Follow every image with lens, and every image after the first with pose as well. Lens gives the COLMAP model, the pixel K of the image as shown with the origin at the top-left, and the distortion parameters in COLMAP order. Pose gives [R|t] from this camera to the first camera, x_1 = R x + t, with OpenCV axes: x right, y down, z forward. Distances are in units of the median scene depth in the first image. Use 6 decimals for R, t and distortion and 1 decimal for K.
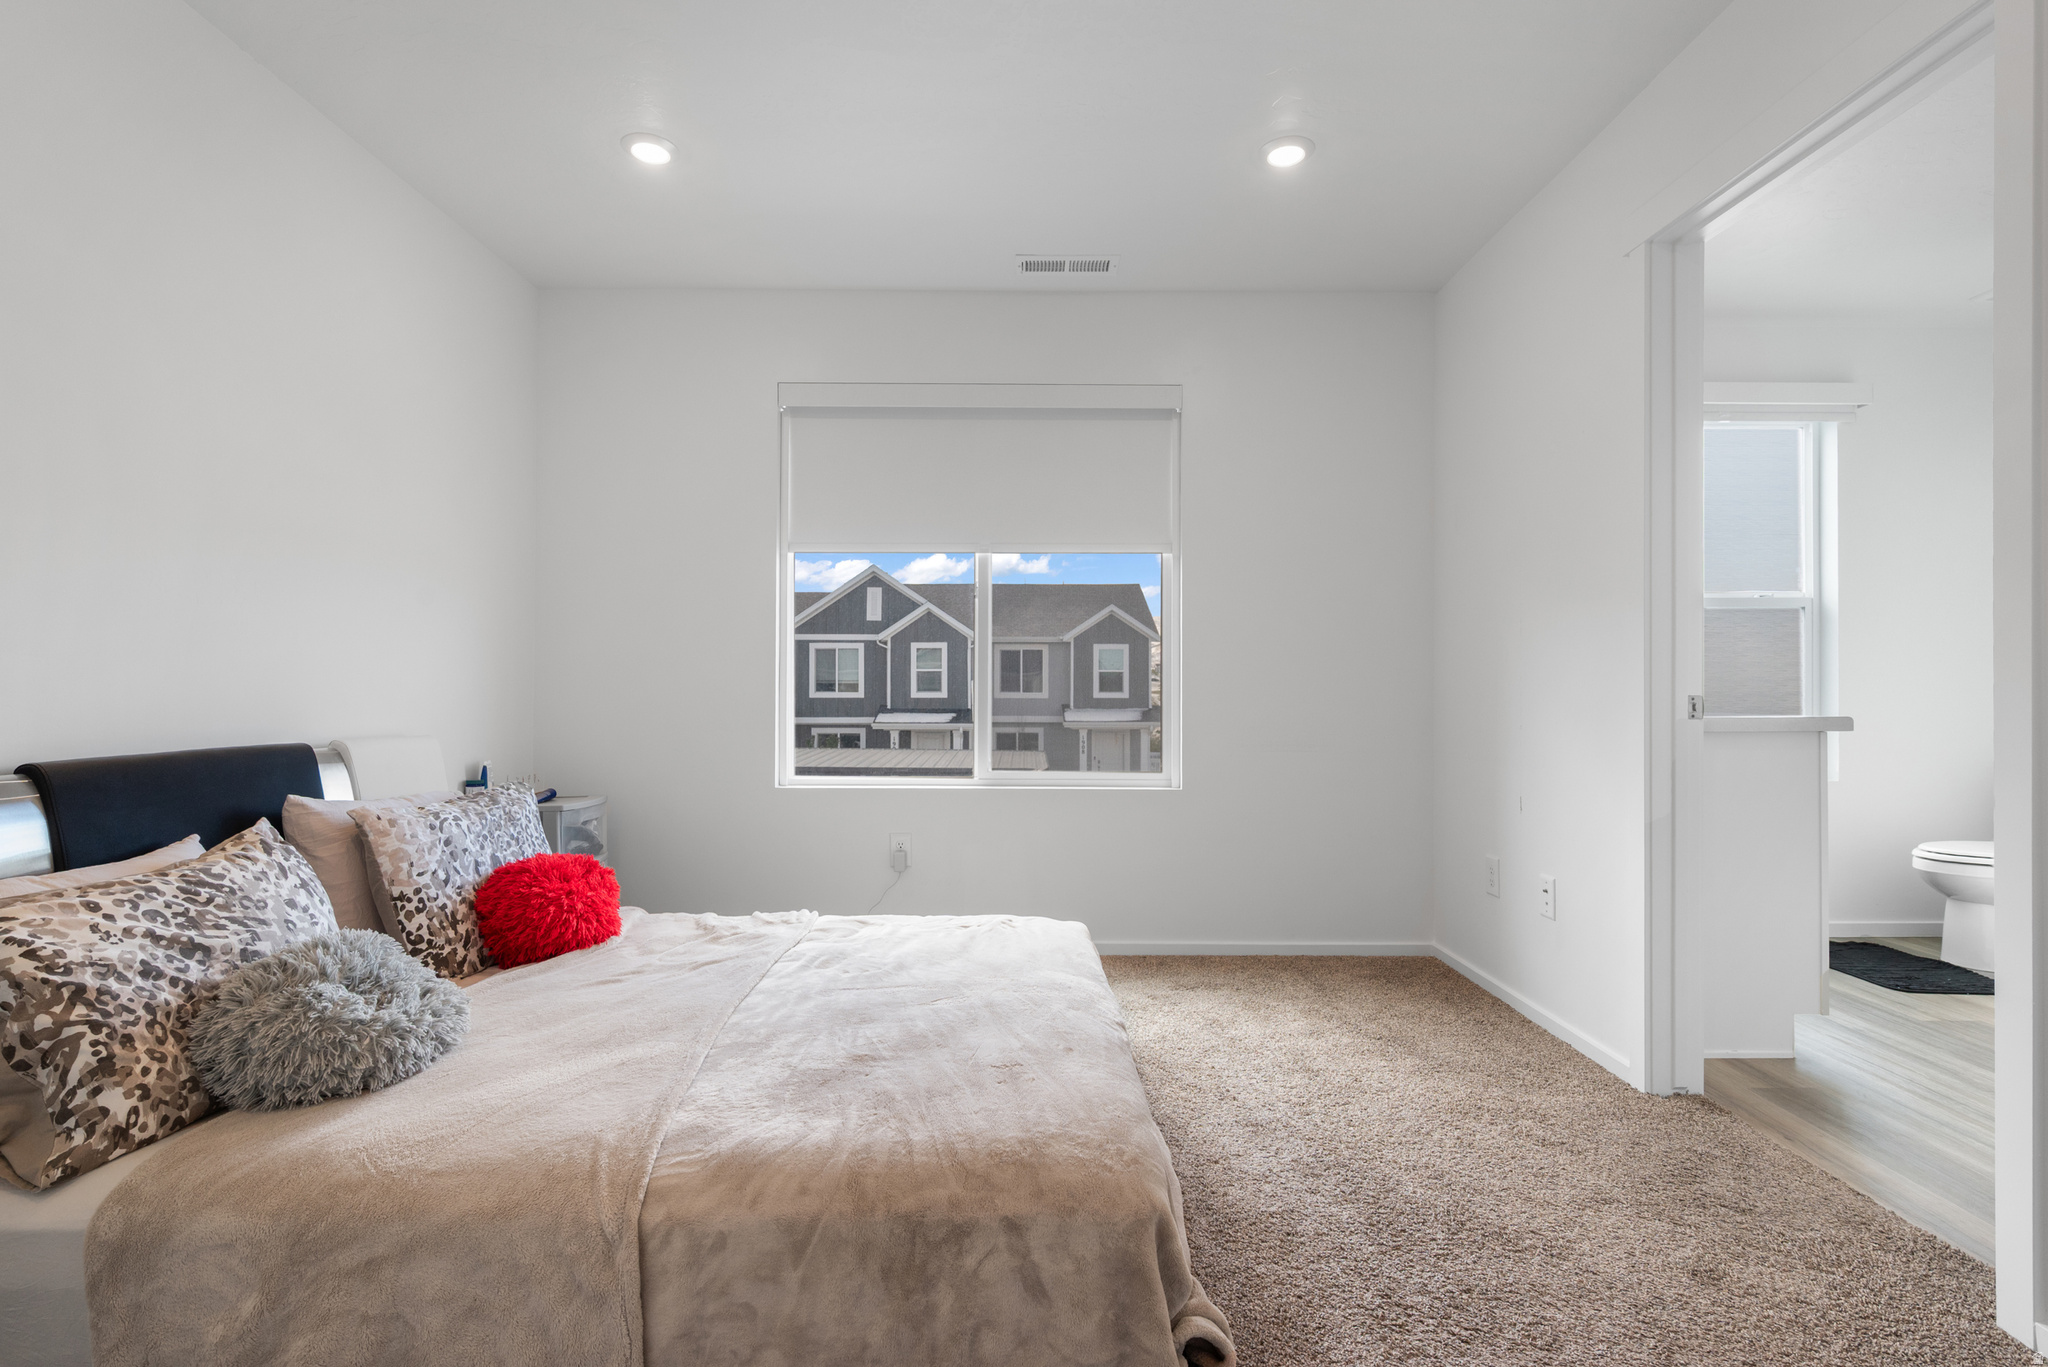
lens RADIAL K [[964.7, 0, 1029.5], [0, 964.7, 673.1], [0, 0, 1]] dist [0.007683, -0.002075]
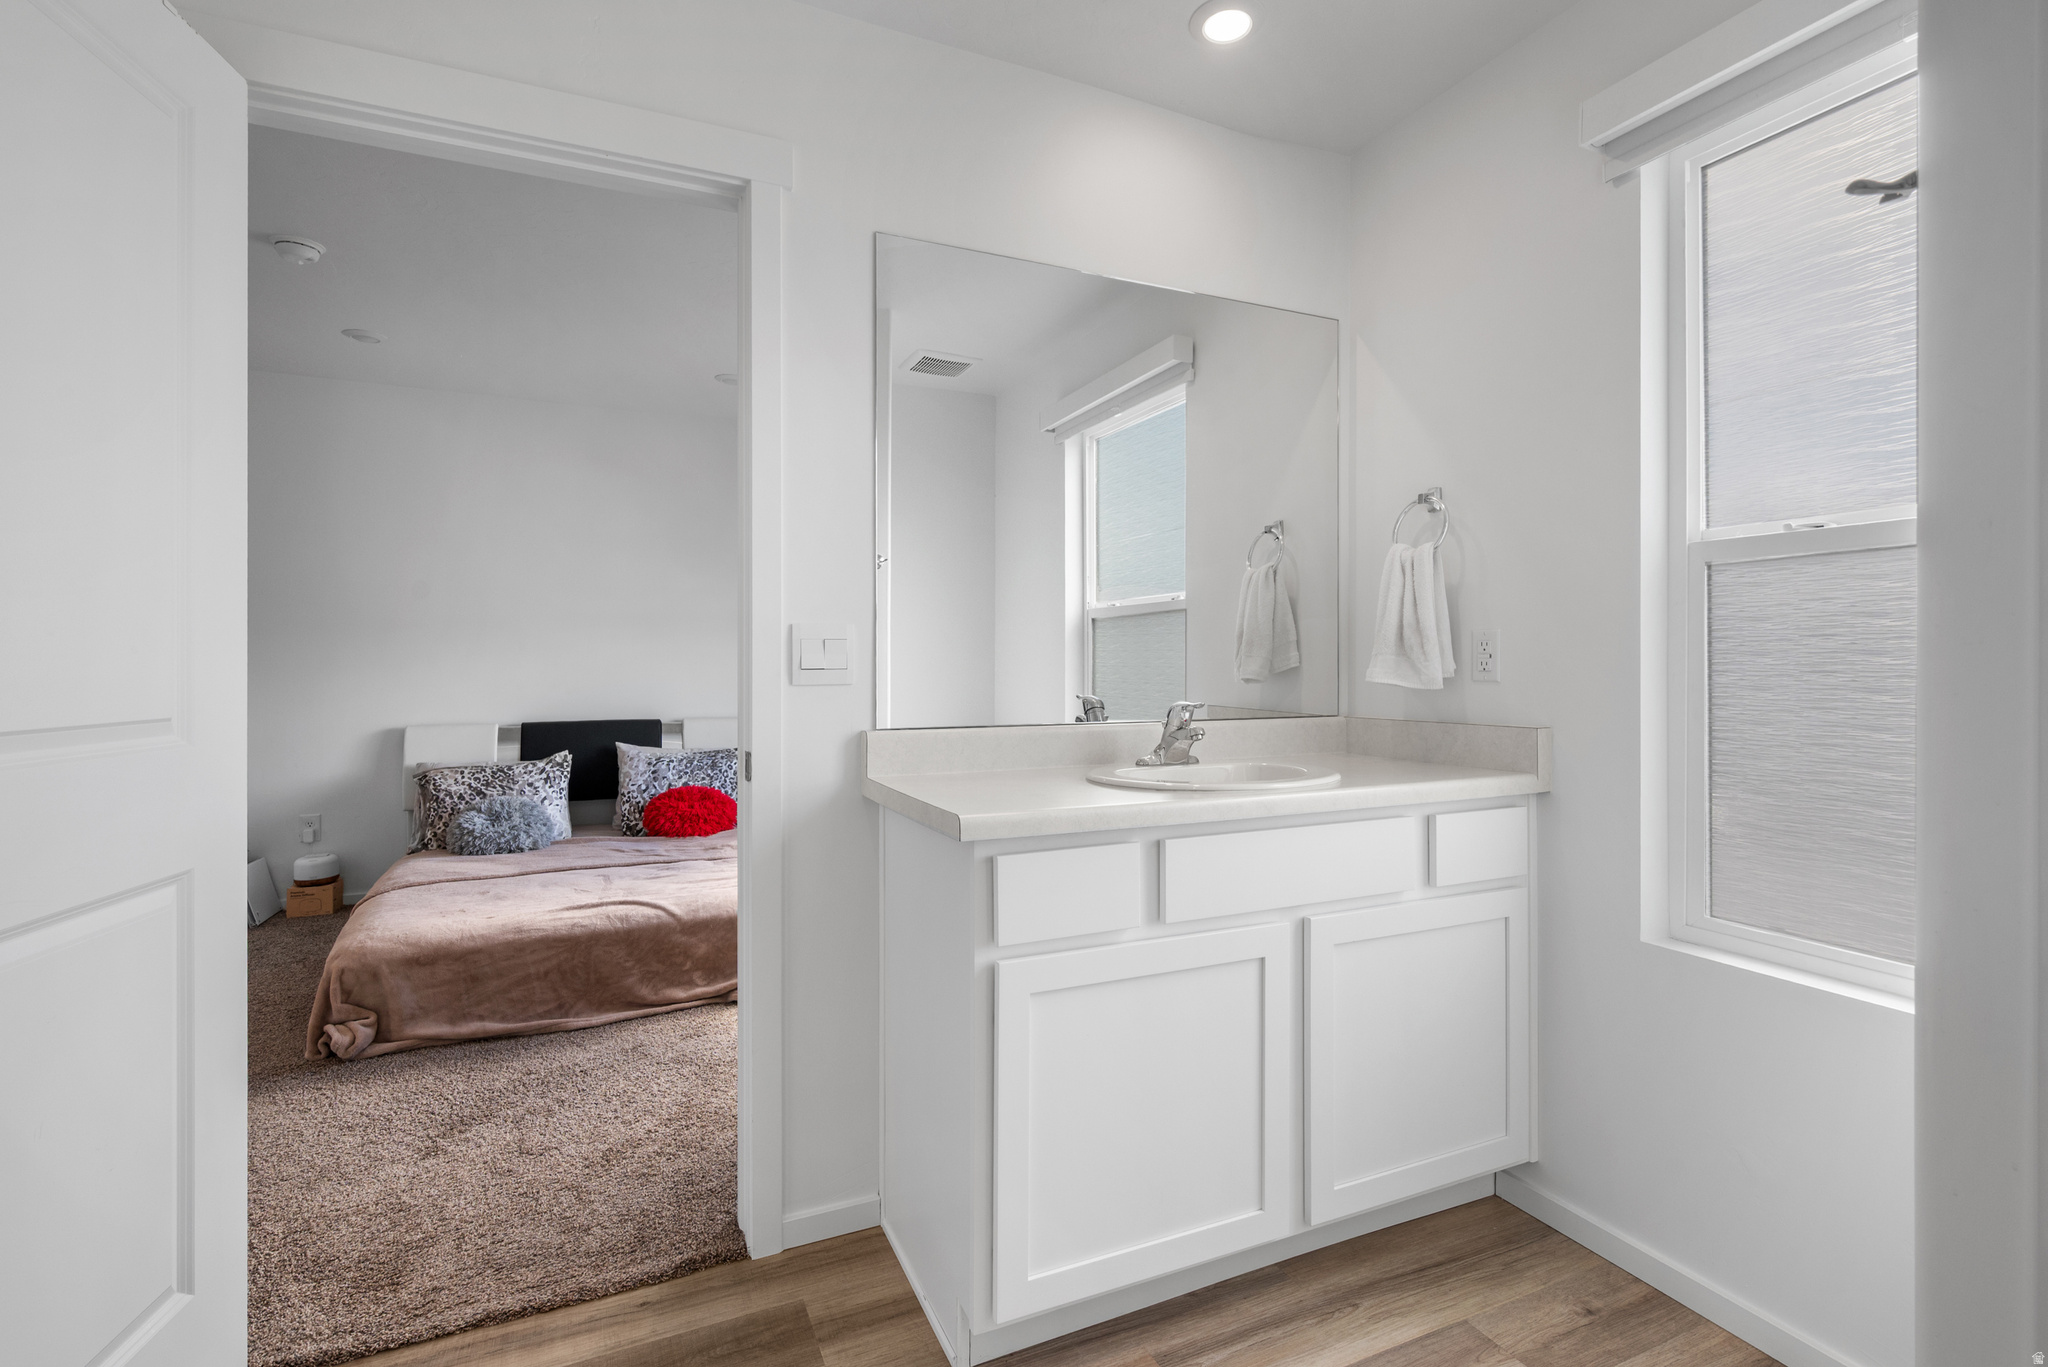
lens RADIAL K [[964.7, 0, 1018.6], [0, 964.7, 662.3], [0, 0, 1]] dist [0.007683, -0.002075]
pose [[0.389352, -0.001313, -0.921088, 1.599014], [0.018086, 0.999817, 0.006220, -0.054576], [0.920911, -0.019080, 0.389305, 0.947146]]
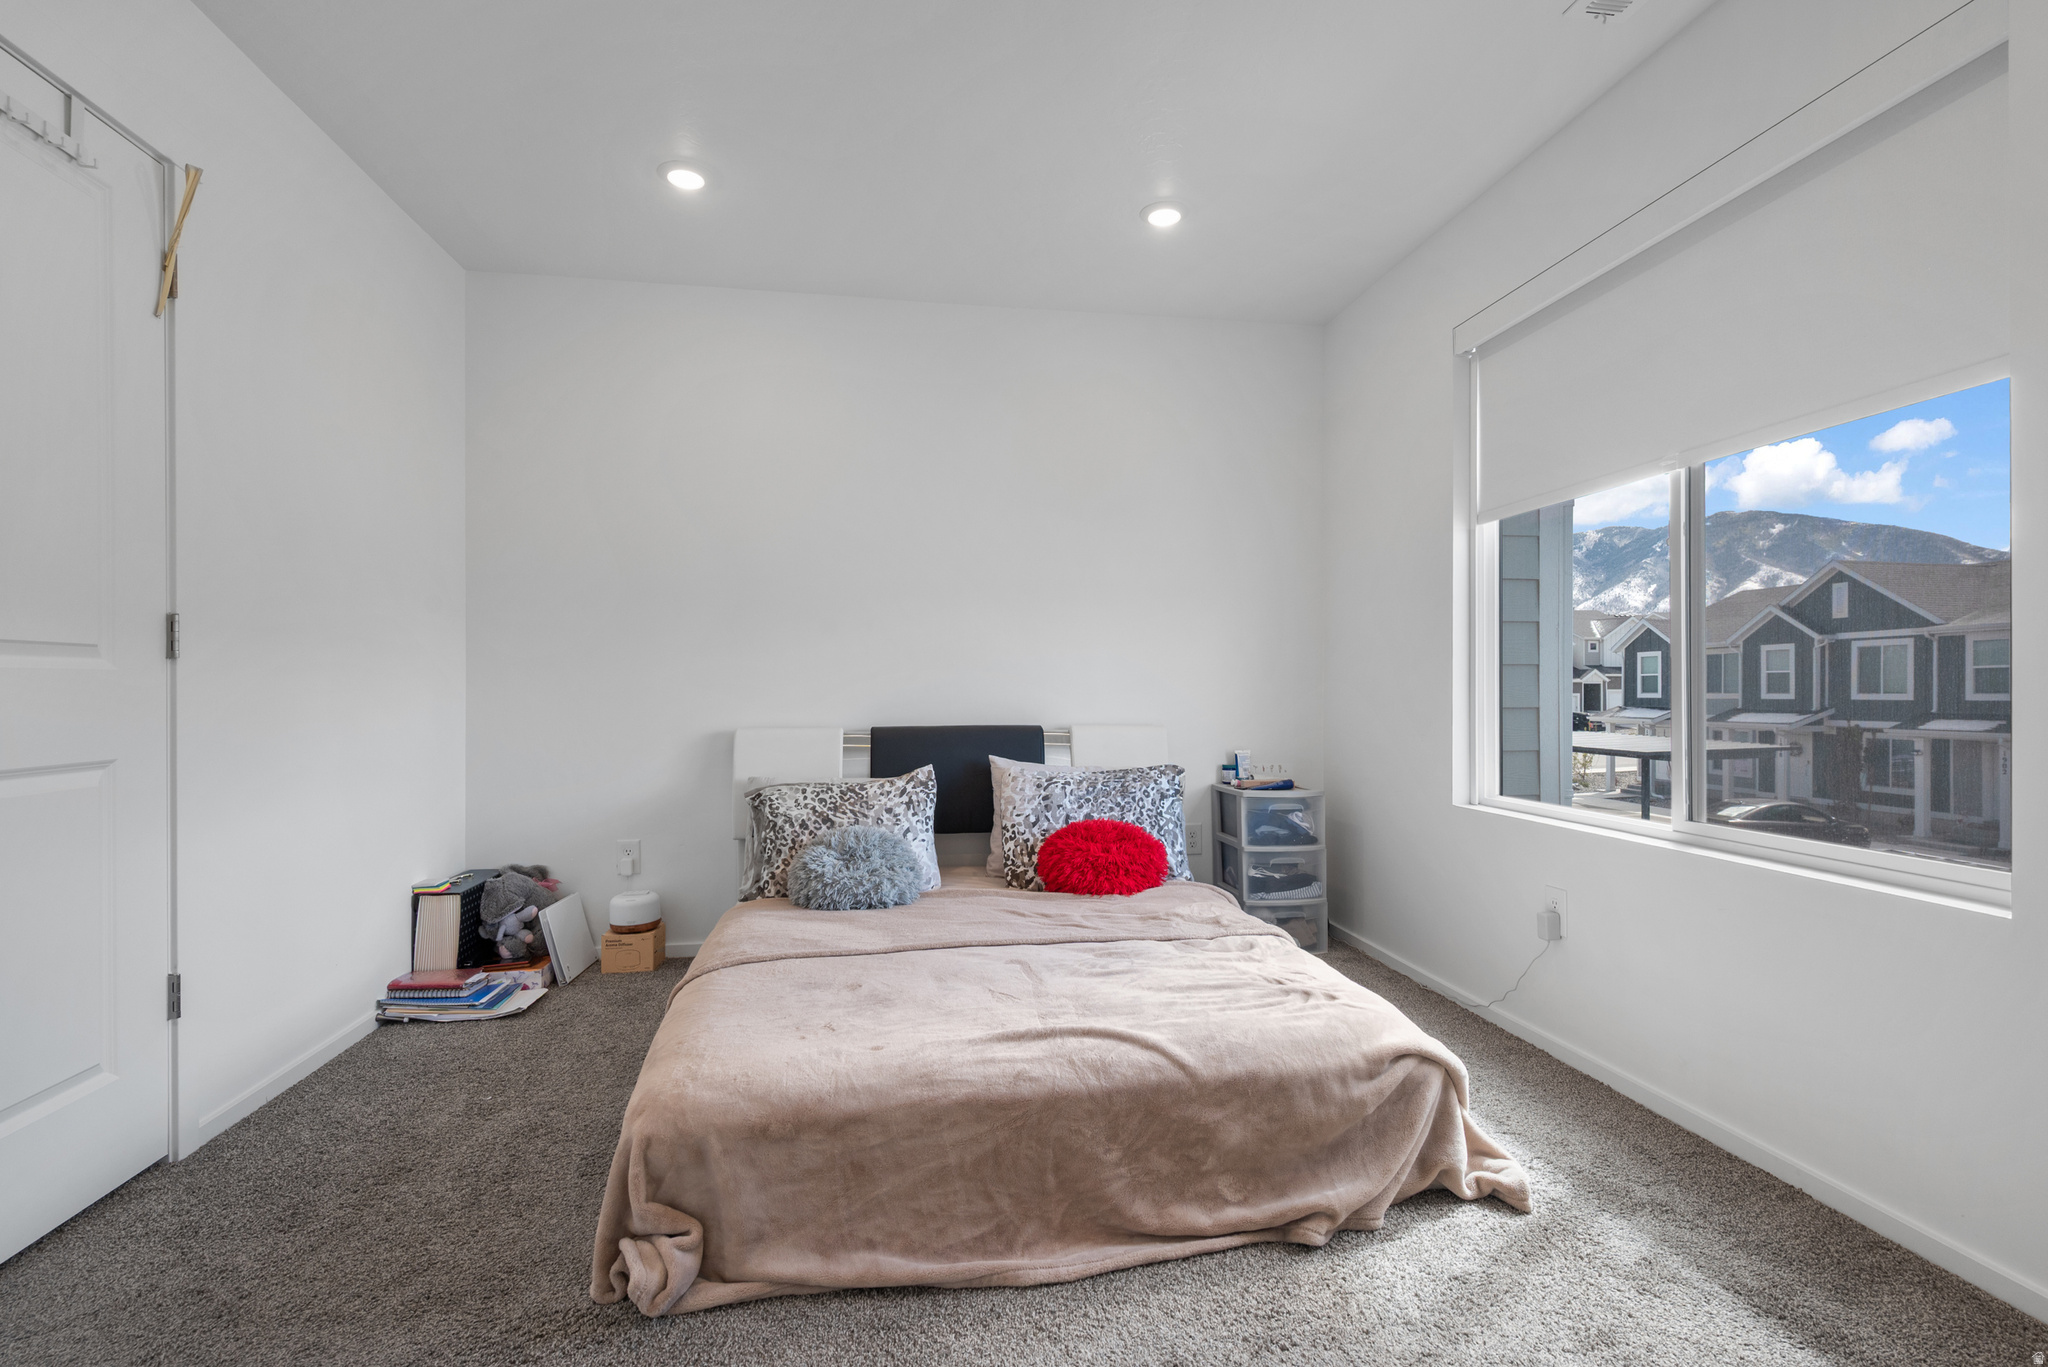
lens RADIAL K [[964.7, 0, 1025.2], [0, 964.7, 693.8], [0, 0, 1]] dist [0.007683, -0.002075]
pose [[0.135311, 0.000216, -0.990803, 0.830097], [0.020049, 0.999795, 0.002956, 0.016815], [0.990600, -0.020265, 0.135279, 0.802917]]
